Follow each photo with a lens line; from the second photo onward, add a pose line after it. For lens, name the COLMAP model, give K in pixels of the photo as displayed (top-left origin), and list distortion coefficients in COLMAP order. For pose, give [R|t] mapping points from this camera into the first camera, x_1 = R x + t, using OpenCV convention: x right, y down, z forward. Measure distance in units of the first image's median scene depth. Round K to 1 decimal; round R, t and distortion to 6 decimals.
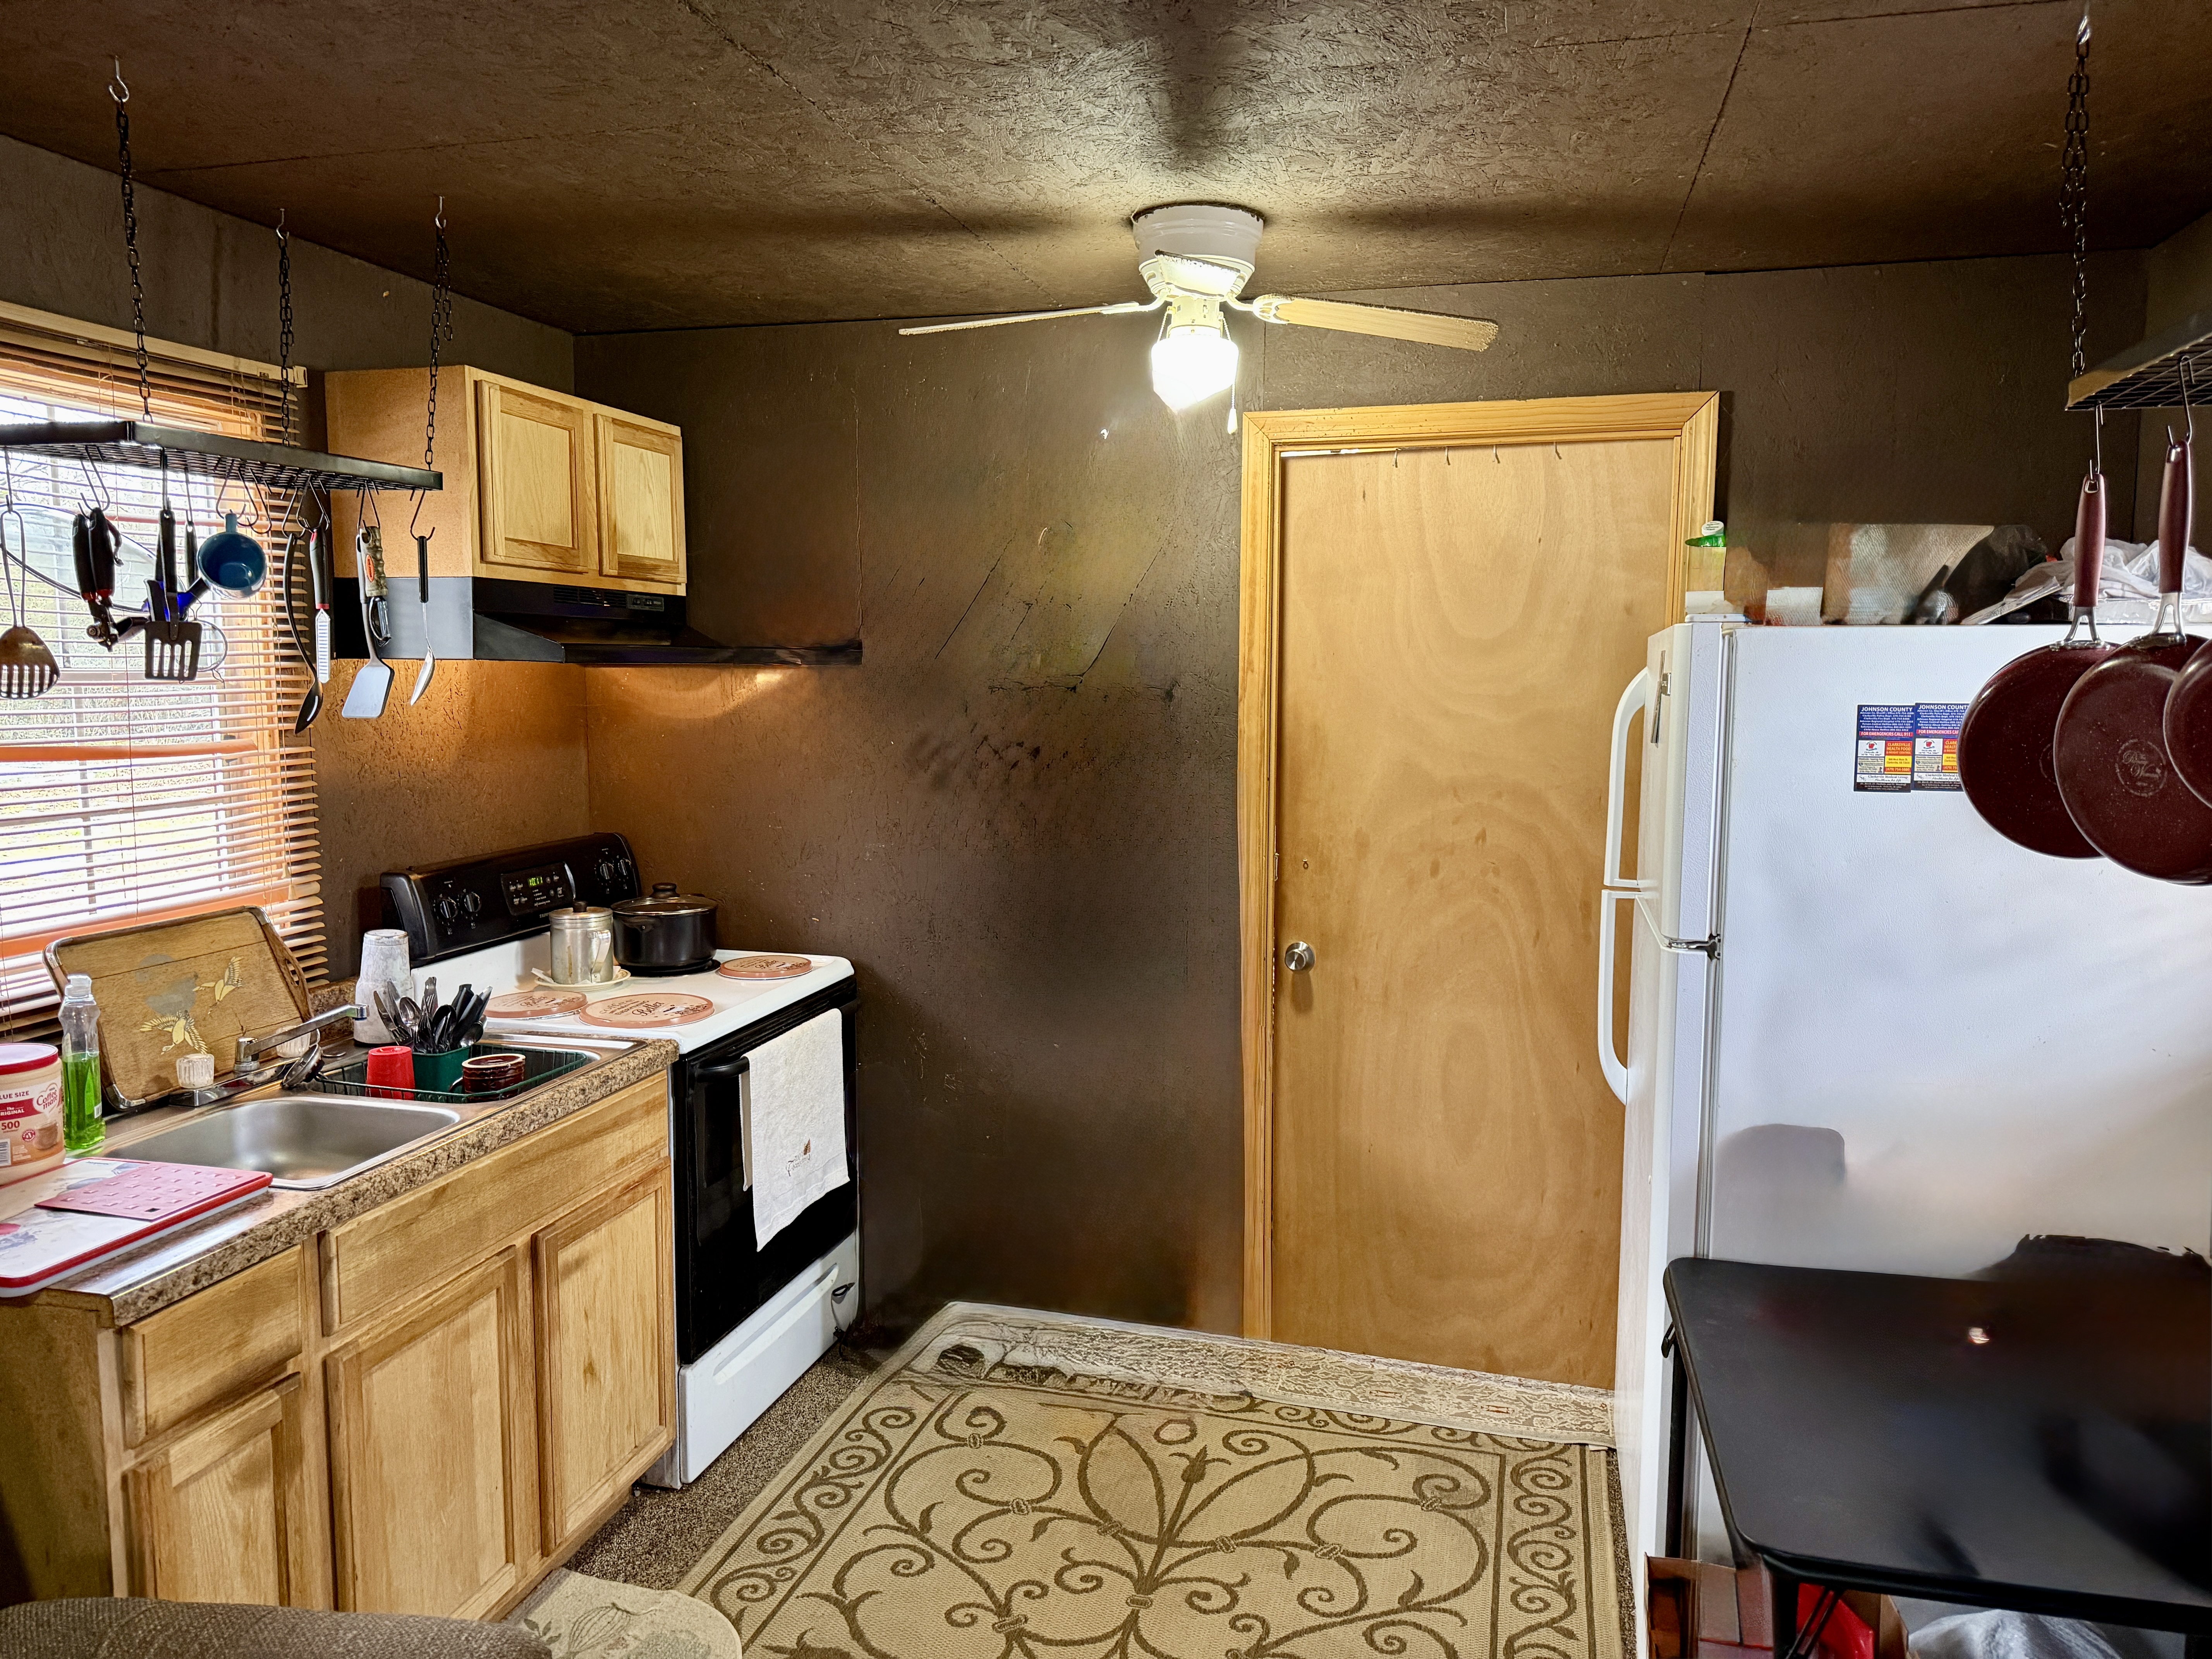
lens RADIAL K [[1540.3, 0, 1108.4], [0, 1540.3, 840.4], [0, 0, 1]] dist [0.027187, -0.032389]
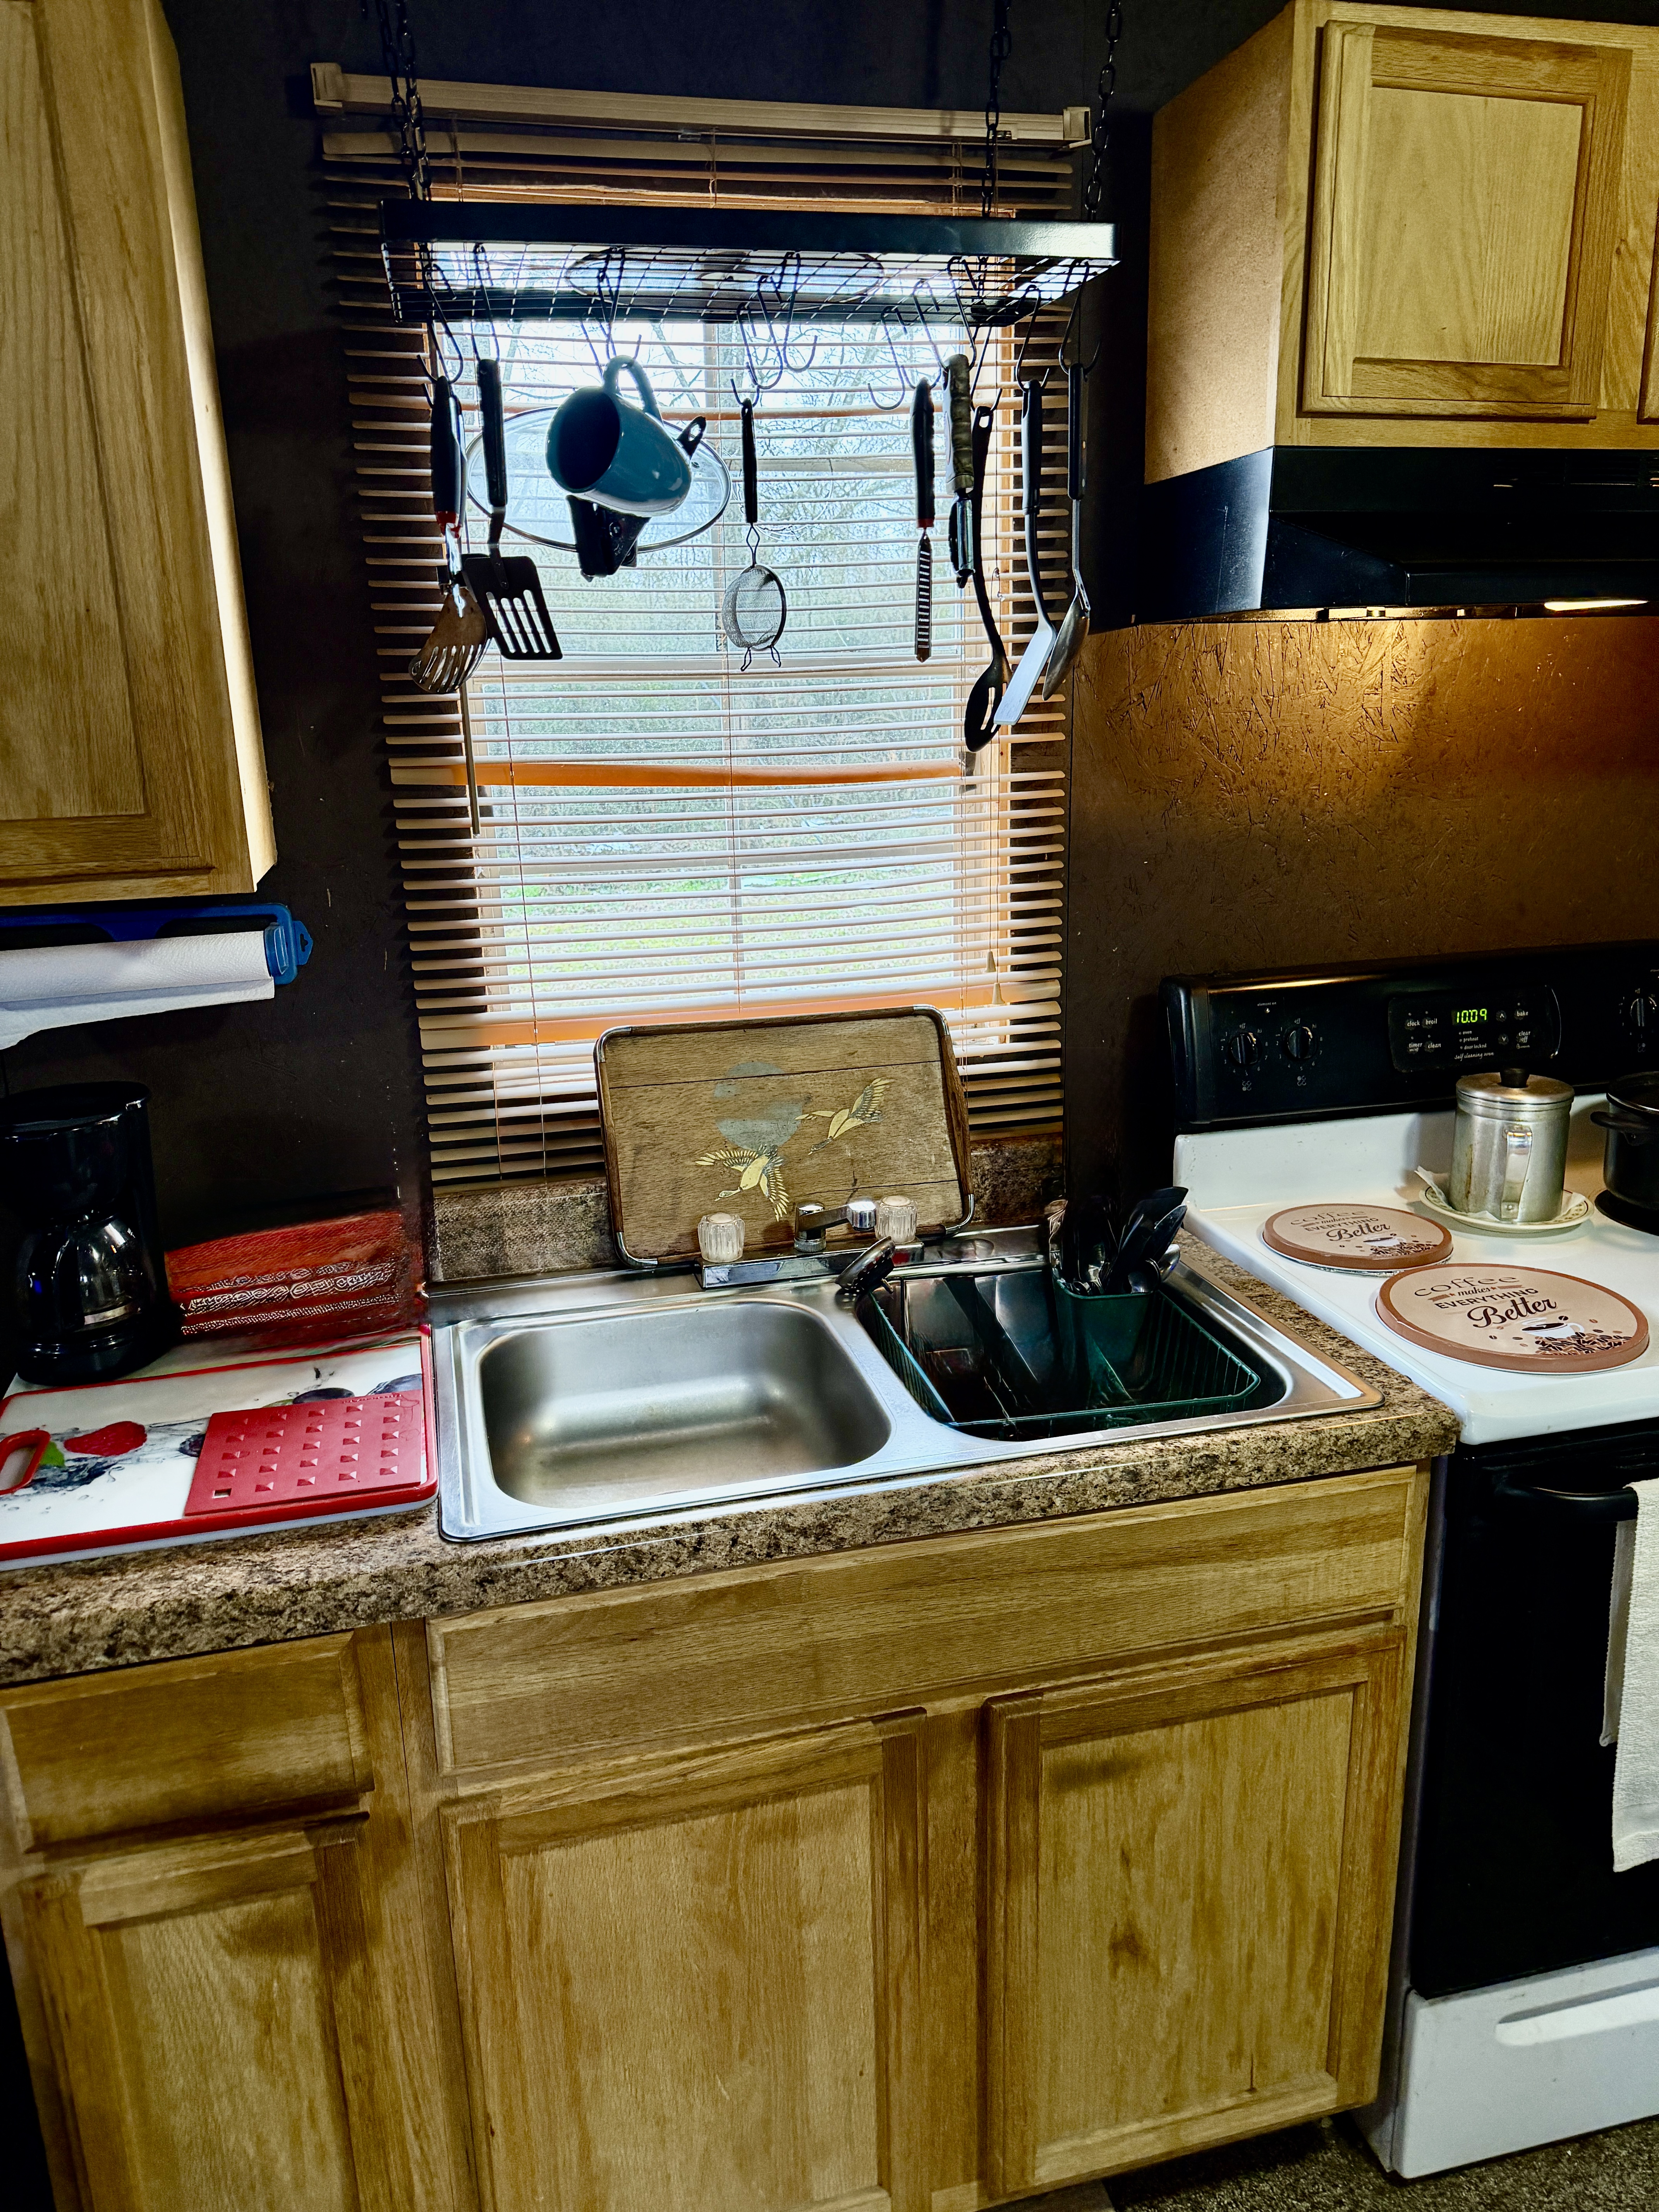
lens RADIAL K [[1540.3, 0, 829.5], [0, 1540.3, 1117.0], [0, 0, 1]] dist [0.027187, -0.032389]
pose [[0.471891, 0.211538, -0.855903, 0.020705], [-0.068877, 0.976668, 0.203410, -0.047326], [0.878962, -0.037035, 0.475451, 0.654225]]
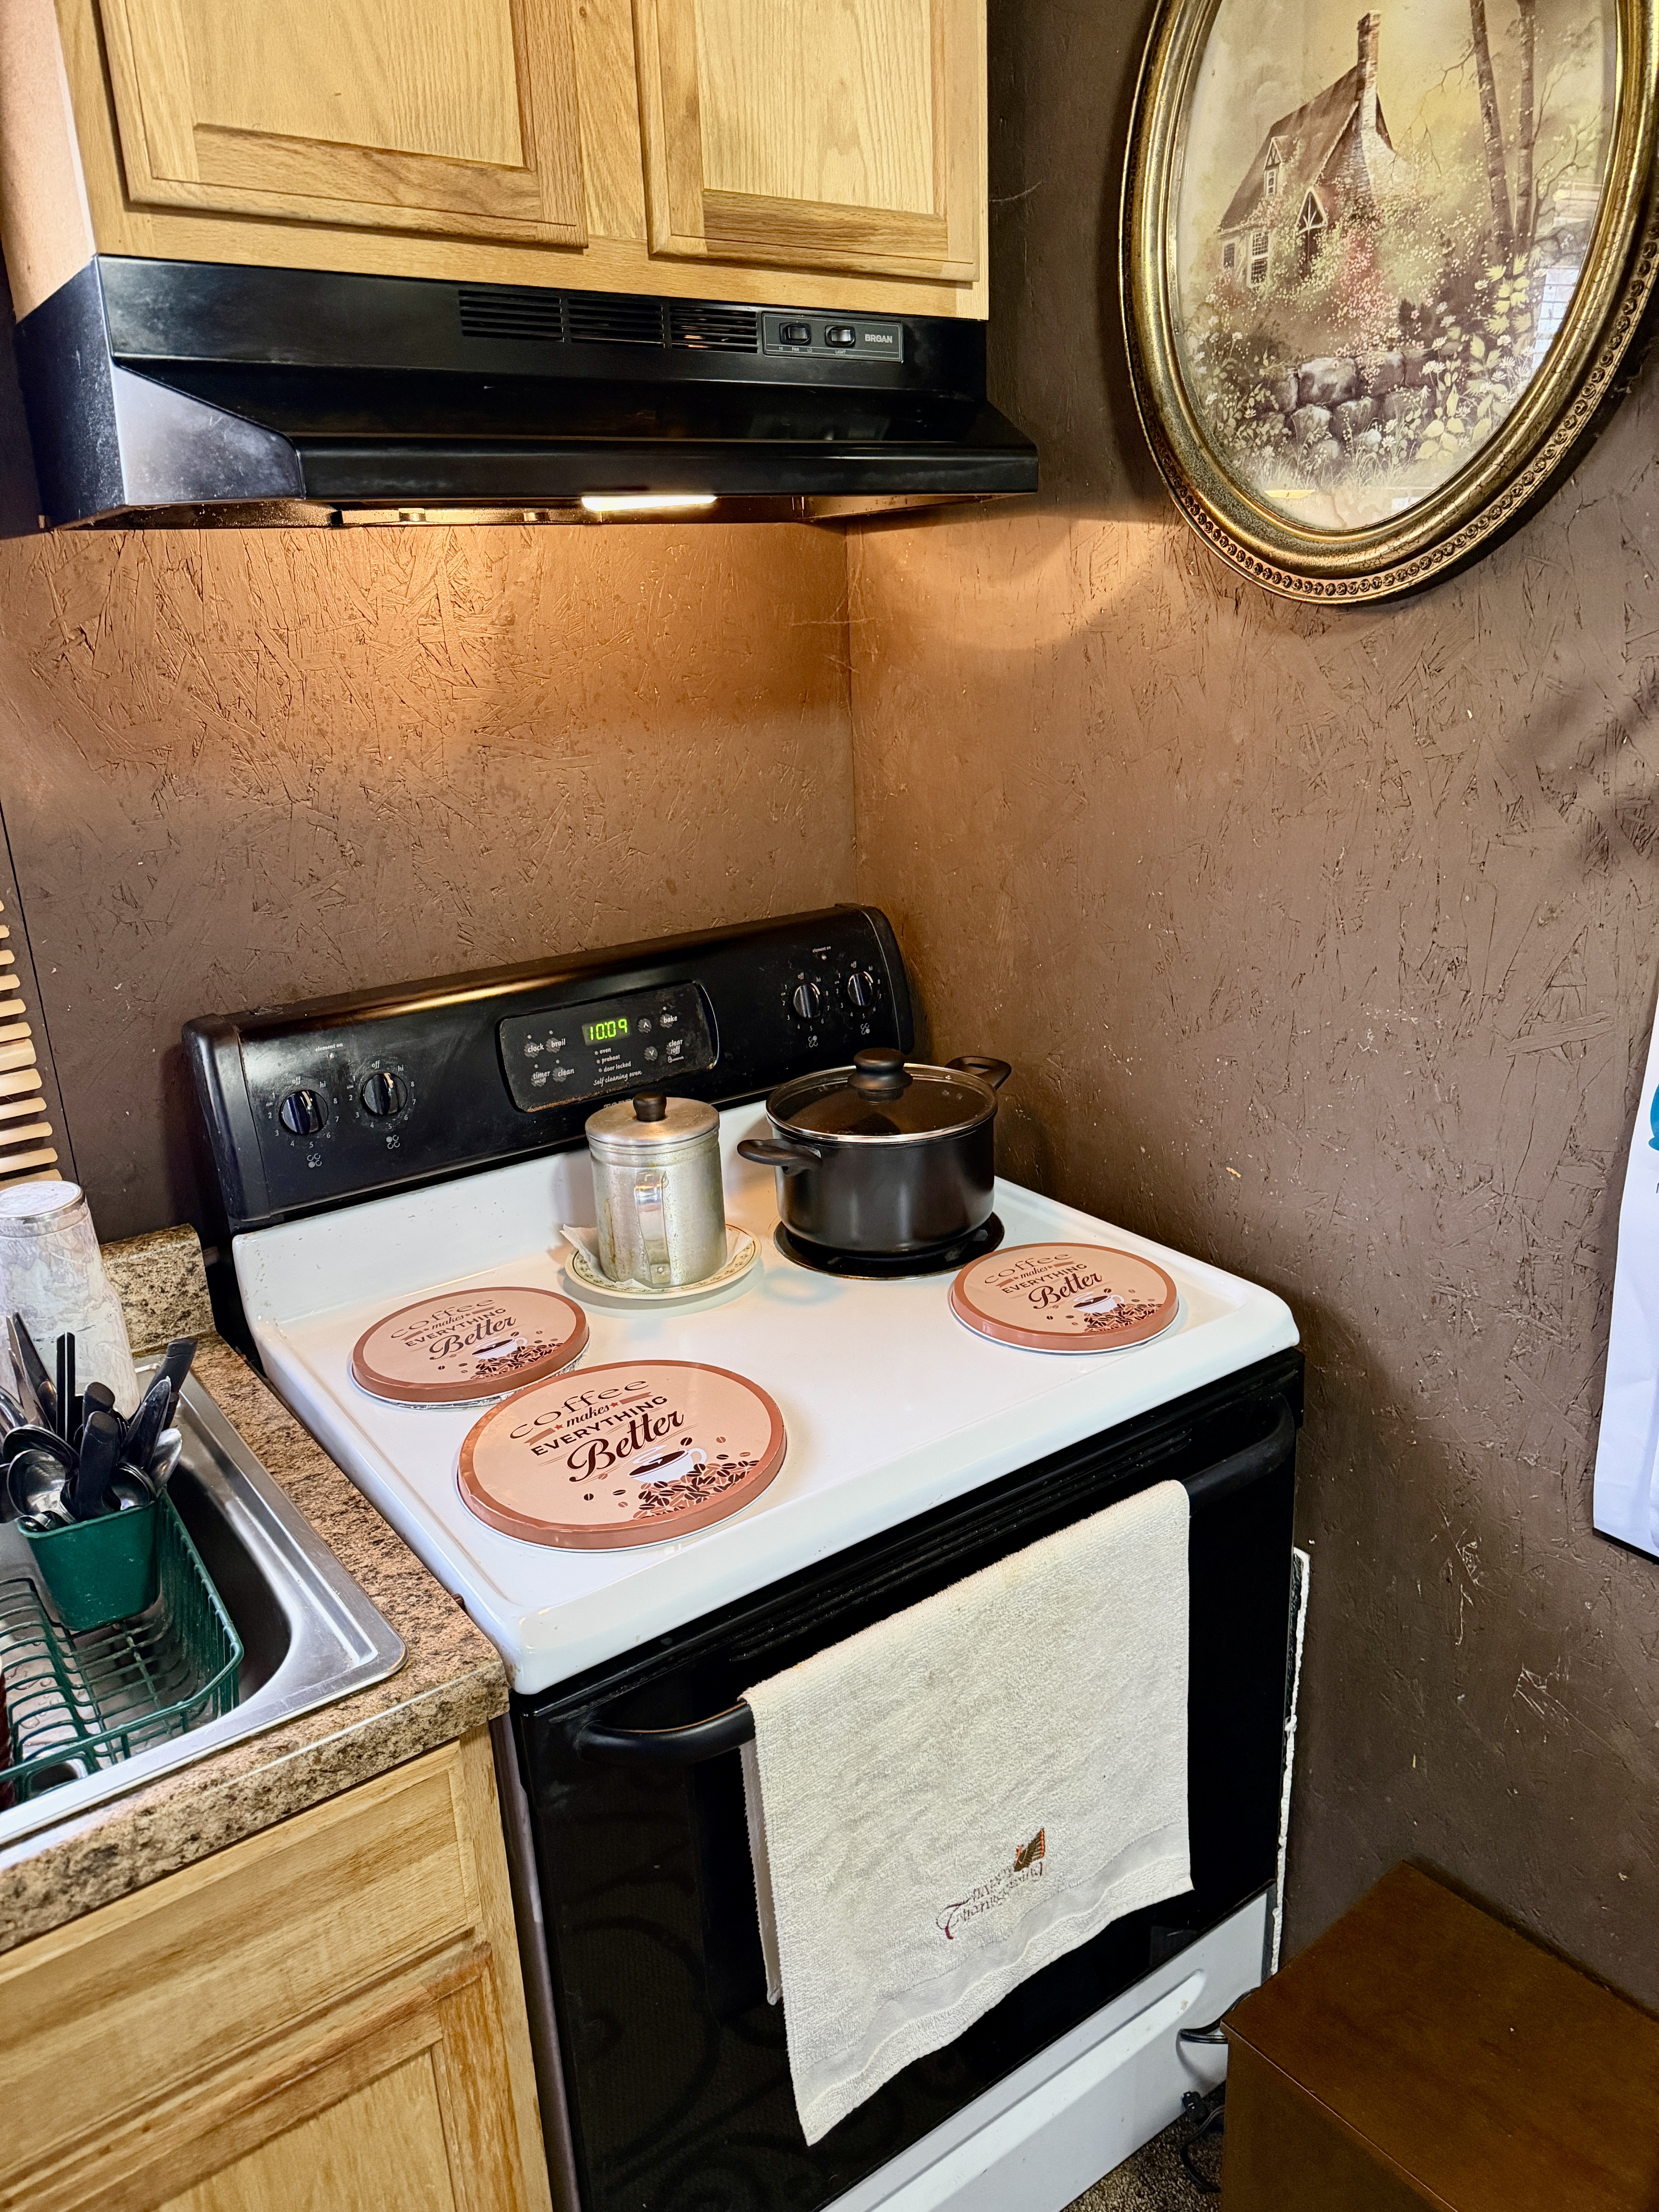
lens RADIAL K [[1556.4, 0, 825.4], [0, 1556.4, 1121.1], [0, 0, 1]] dist [0.076231, -0.082398]
pose [[0.767892, 0.168245, -0.618091, -0.033268], [-0.025377, 0.972125, 0.233086, -0.073139], [0.640077, -0.163299, 0.750756, 0.869319]]
